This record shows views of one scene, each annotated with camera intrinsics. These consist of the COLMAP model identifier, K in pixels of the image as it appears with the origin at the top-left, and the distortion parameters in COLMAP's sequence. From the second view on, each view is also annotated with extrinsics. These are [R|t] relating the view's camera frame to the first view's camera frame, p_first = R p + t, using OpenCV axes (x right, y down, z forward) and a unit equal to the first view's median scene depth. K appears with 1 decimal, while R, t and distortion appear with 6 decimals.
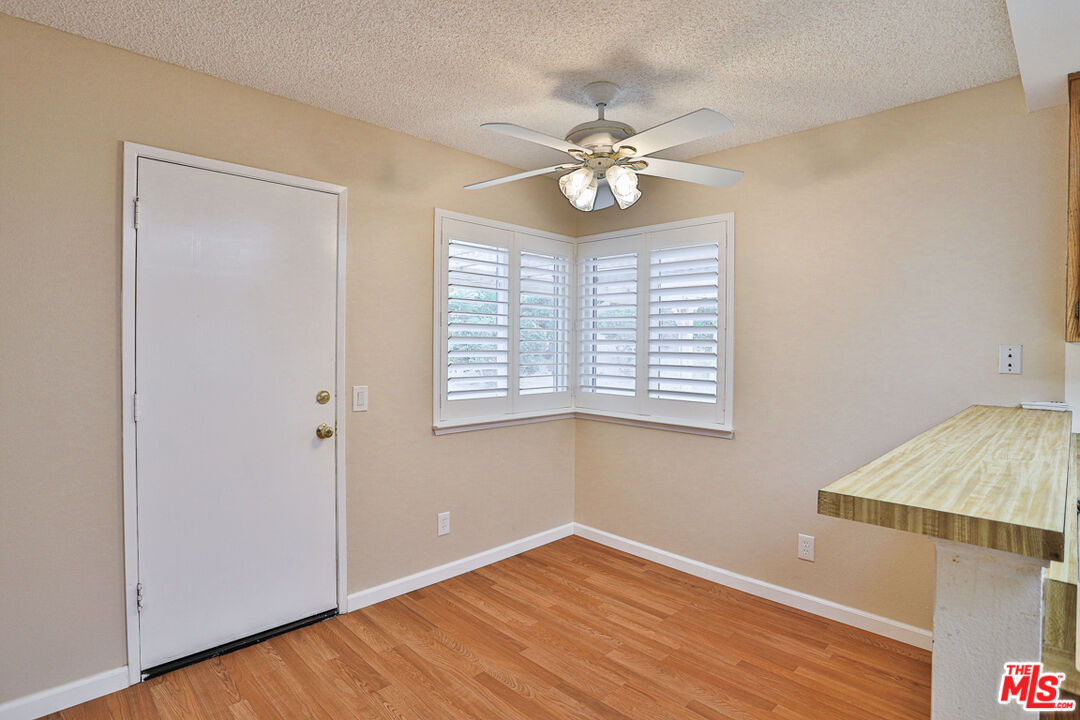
lens RADIAL K [[552.9, 0, 535.6], [0, 552.9, 357.3], [0, 0, 1]] dist [-0.070600, 0.024688]
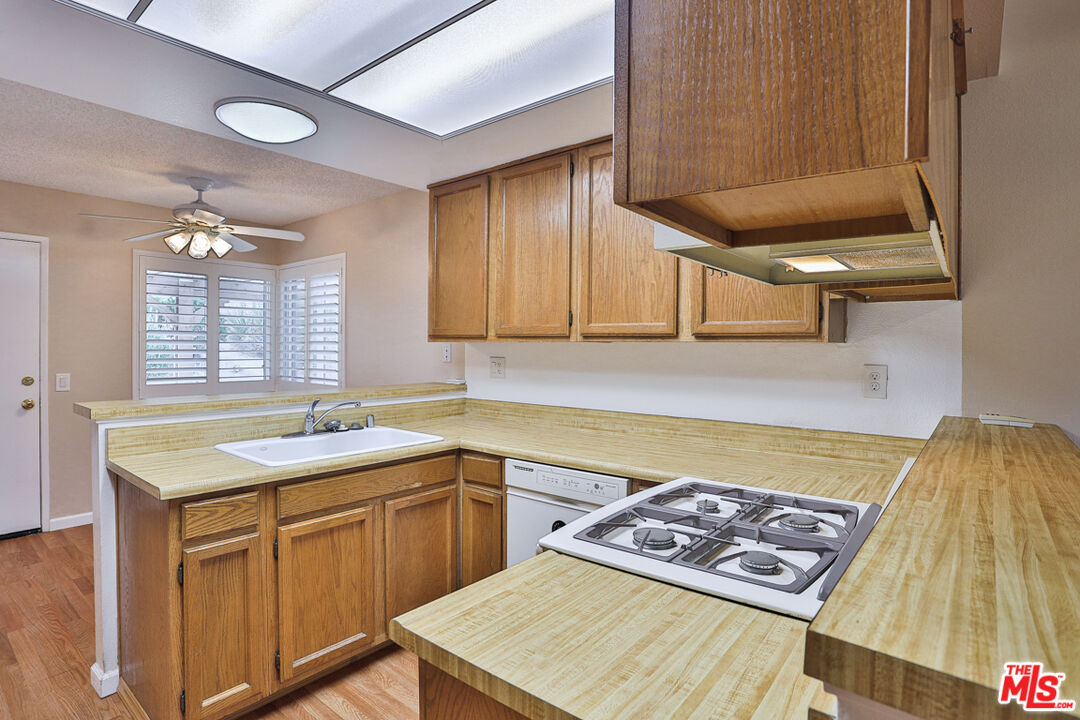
lens RADIAL K [[552.9, 0, 539.7], [0, 552.9, 353.8], [0, 0, 1]] dist [-0.070600, 0.024688]
pose [[0.994203, -0.003464, 0.107467, 0.776013], [0.004699, 0.999926, -0.011232, 0.021156], [-0.107420, 0.011672, 0.994145, -0.524852]]
